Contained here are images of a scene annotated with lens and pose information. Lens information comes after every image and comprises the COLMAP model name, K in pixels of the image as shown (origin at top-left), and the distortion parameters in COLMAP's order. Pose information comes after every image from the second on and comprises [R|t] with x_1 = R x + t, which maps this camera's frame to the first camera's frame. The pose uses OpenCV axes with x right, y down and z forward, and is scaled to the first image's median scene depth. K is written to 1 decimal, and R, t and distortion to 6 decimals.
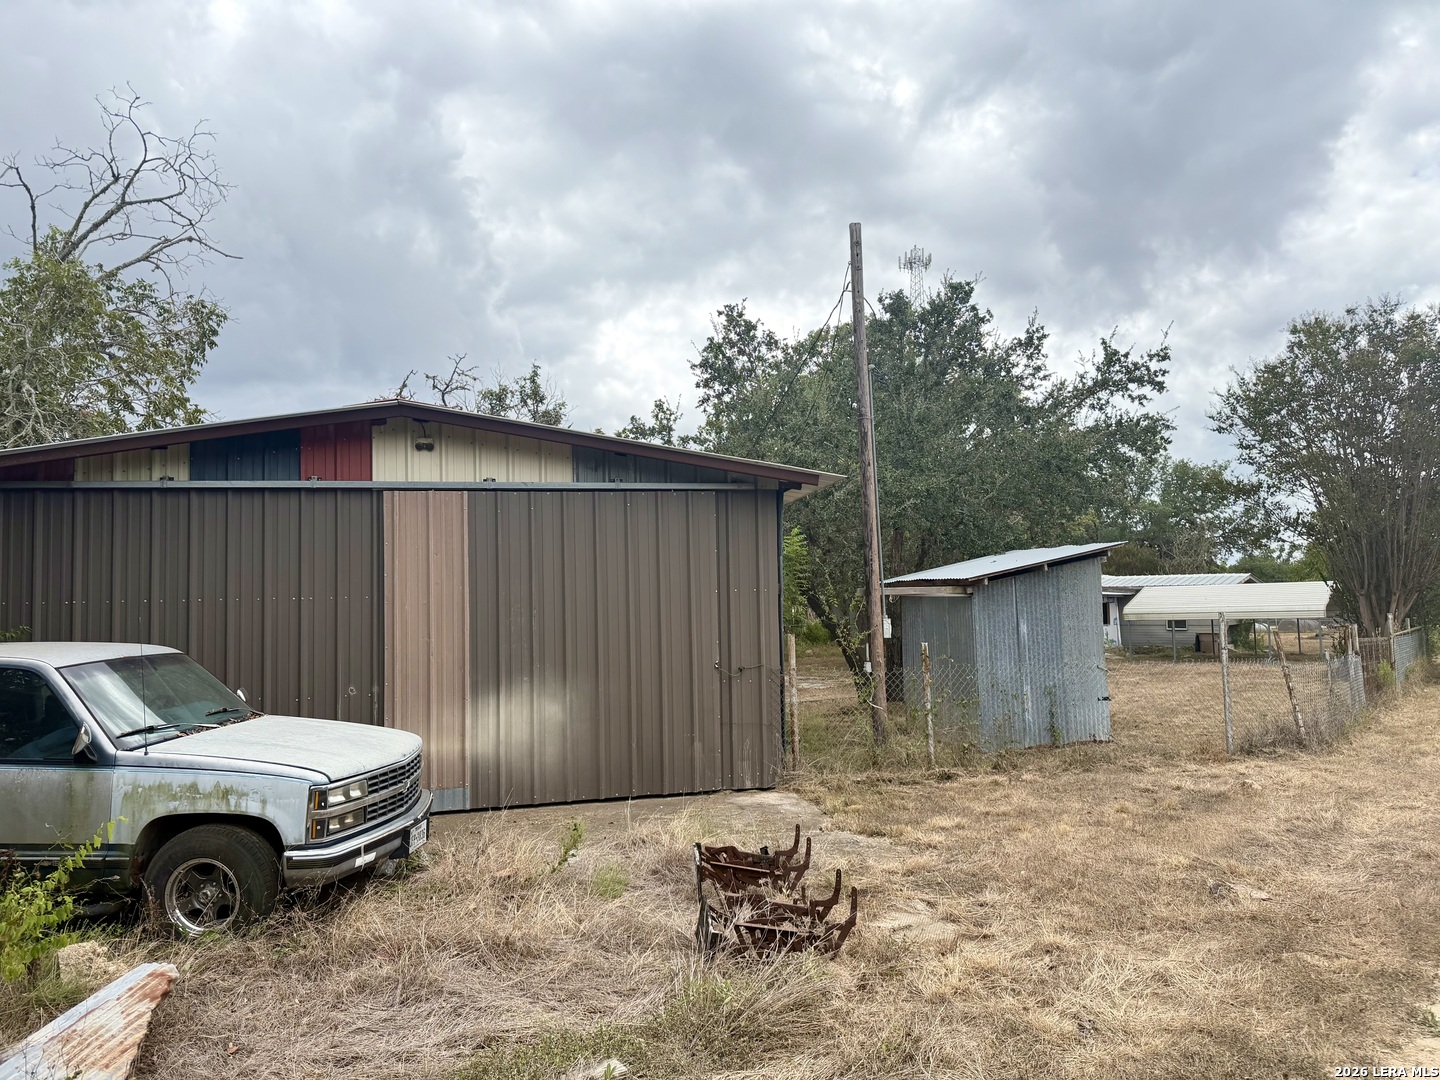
lens RADIAL K [[1056.7, 0, 726.2], [0, 1056.7, 529.7], [0, 0, 1]] dist [0.094589, -0.112786]
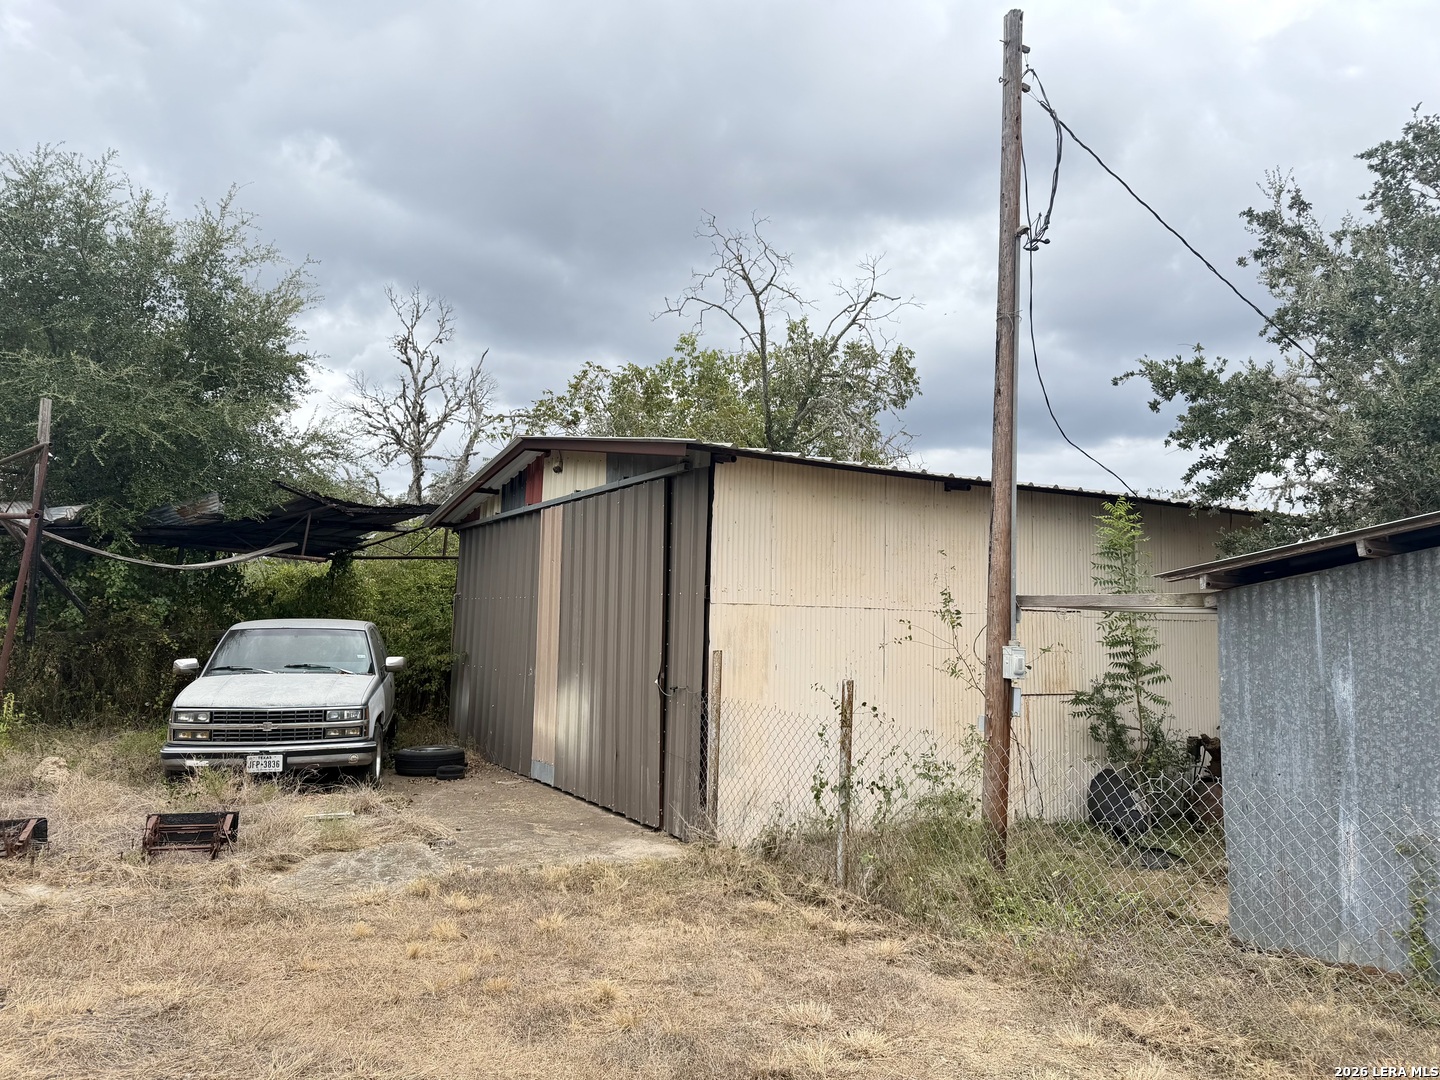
lens RADIAL K [[1056.7, 0, 726.2], [0, 1056.7, 529.7], [0, 0, 1]] dist [0.094589, -0.112786]
pose [[0.264748, -0.059349, -0.962490, 1.287586], [0.034041, 0.998057, -0.052179, 0.082290], [0.963717, -0.018950, 0.266254, 1.278430]]
